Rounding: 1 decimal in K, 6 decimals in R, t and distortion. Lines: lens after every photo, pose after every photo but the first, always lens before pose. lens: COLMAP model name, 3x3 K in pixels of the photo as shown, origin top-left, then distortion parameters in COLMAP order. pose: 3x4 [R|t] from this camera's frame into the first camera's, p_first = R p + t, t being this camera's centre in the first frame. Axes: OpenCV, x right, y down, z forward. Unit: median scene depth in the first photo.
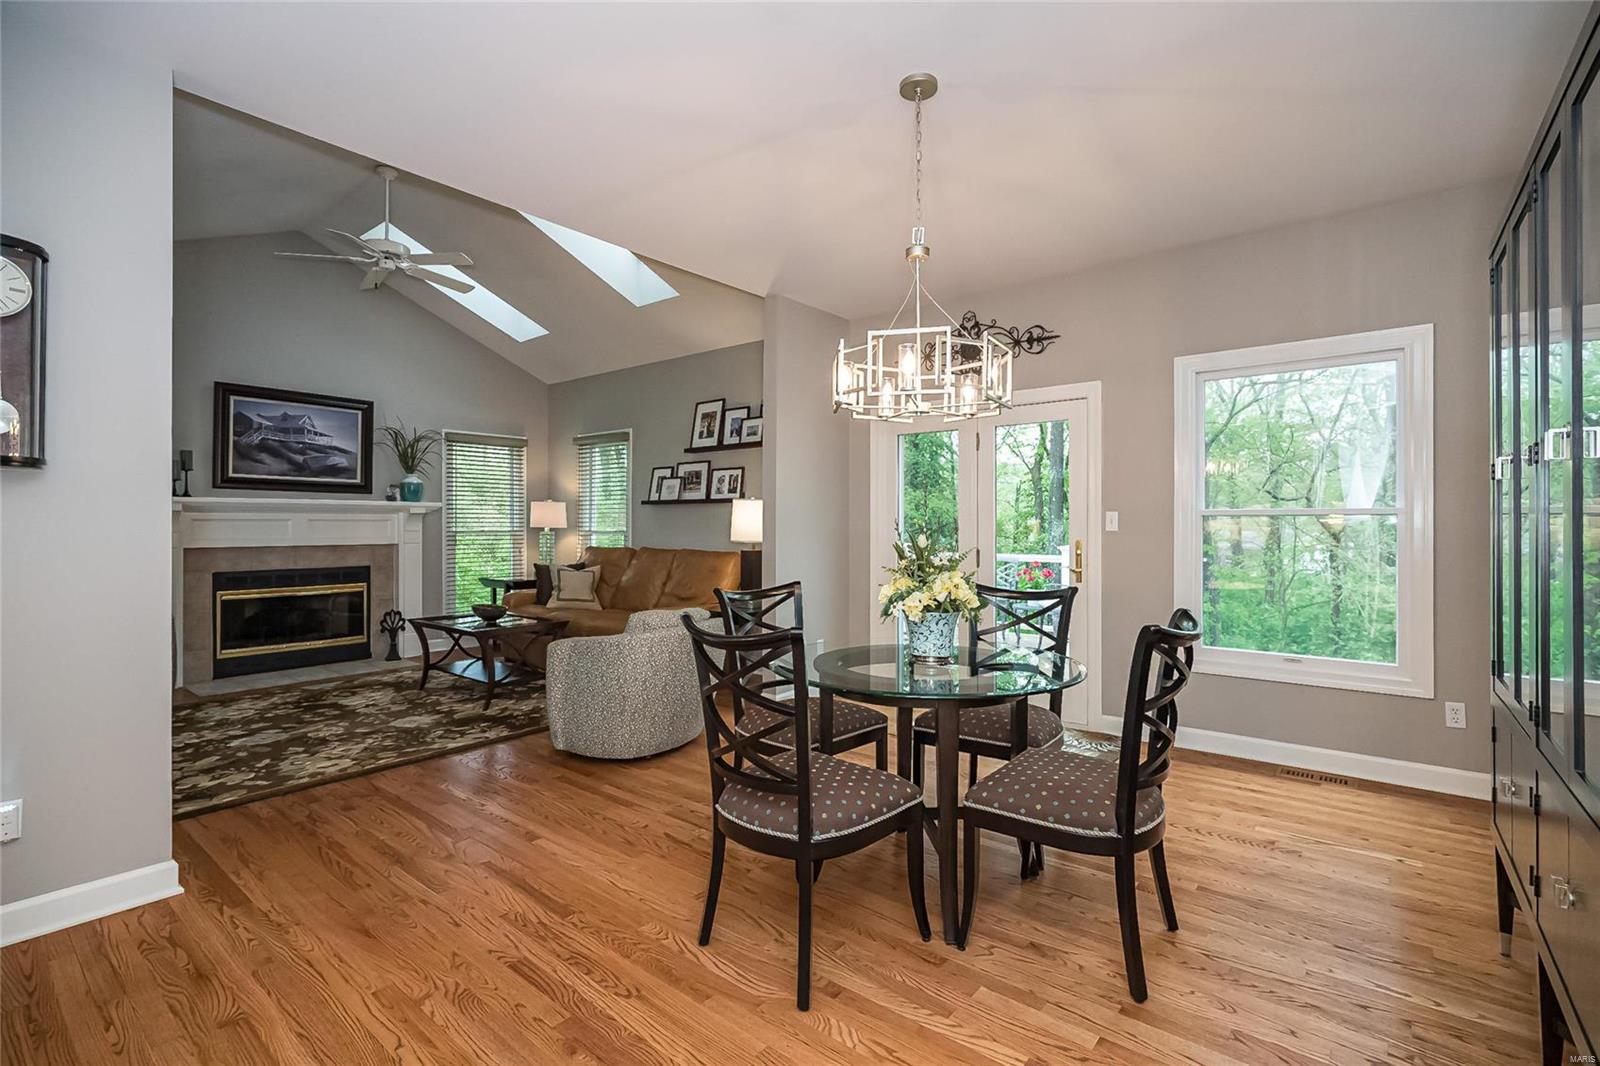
lens RADIAL K [[720.4, 0, 808.4], [0, 720.4, 523.9], [0, 0, 1]] dist [0.001283, 0.000530]
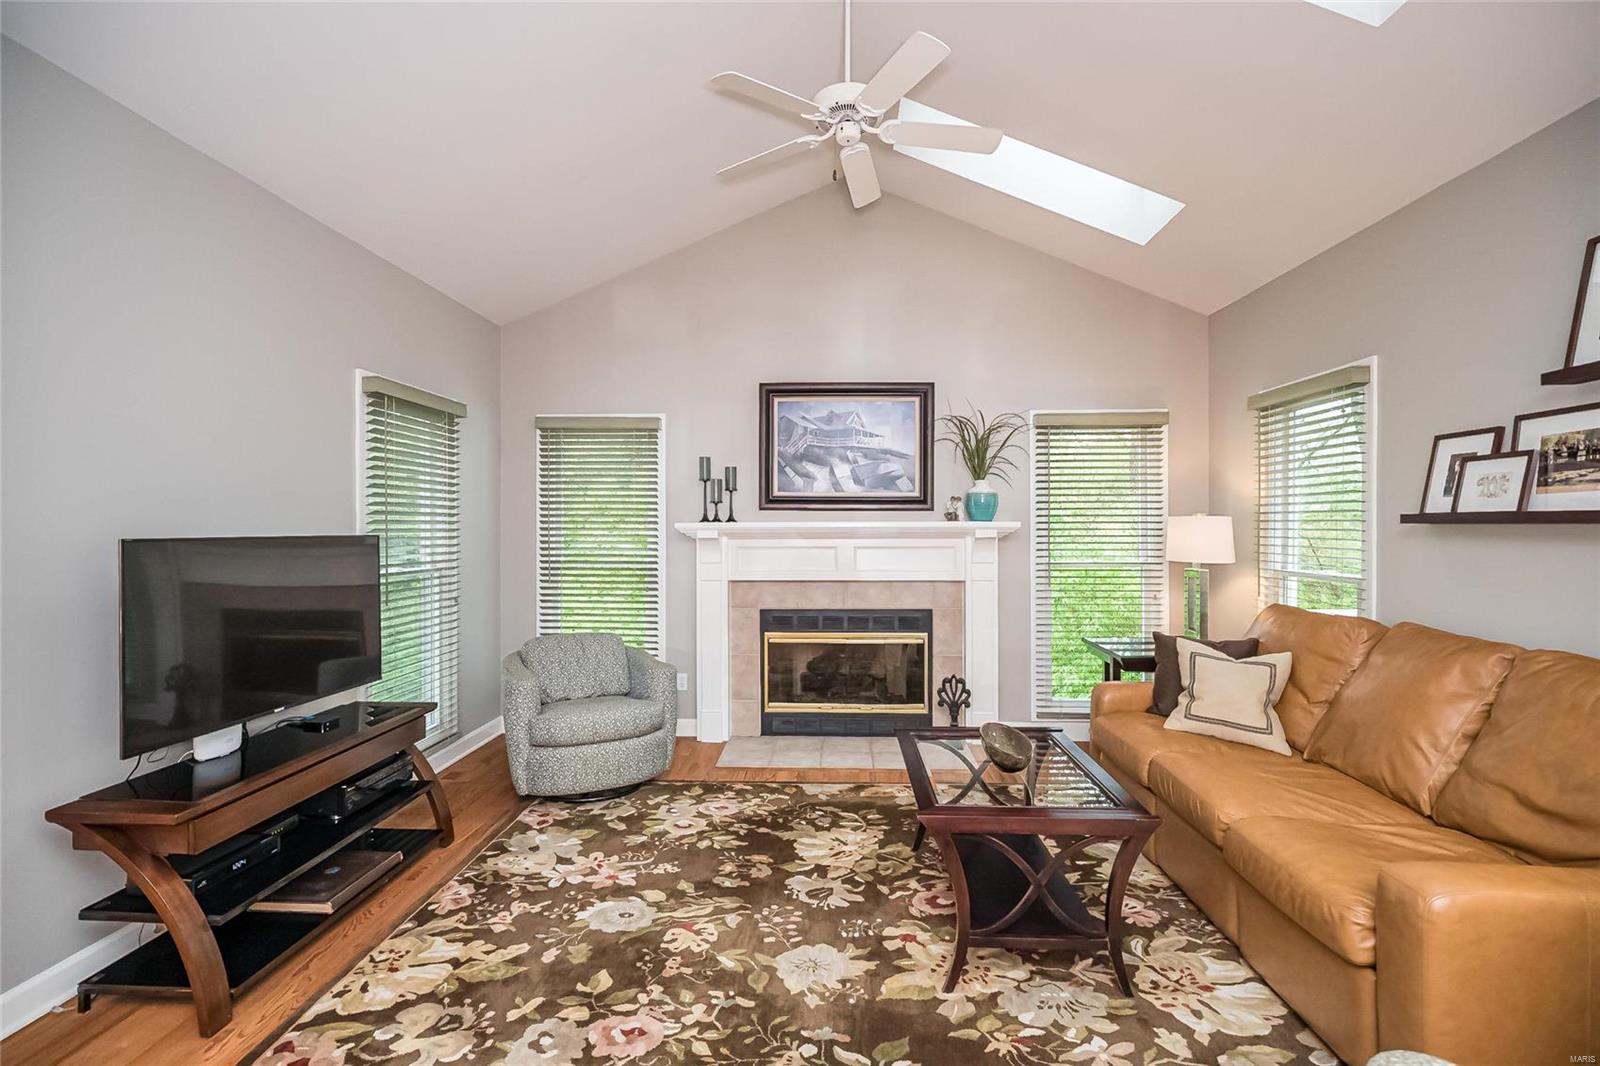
lens RADIAL K [[720.4, 0, 808.4], [0, 720.4, 523.9], [0, 0, 1]] dist [0.001283, 0.000530]
pose [[0.586982, -0.002337, -0.809597, -0.093384], [0.000827, 0.999997, -0.002287, -0.026785], [0.809600, 0.000673, 0.586982, 0.476658]]
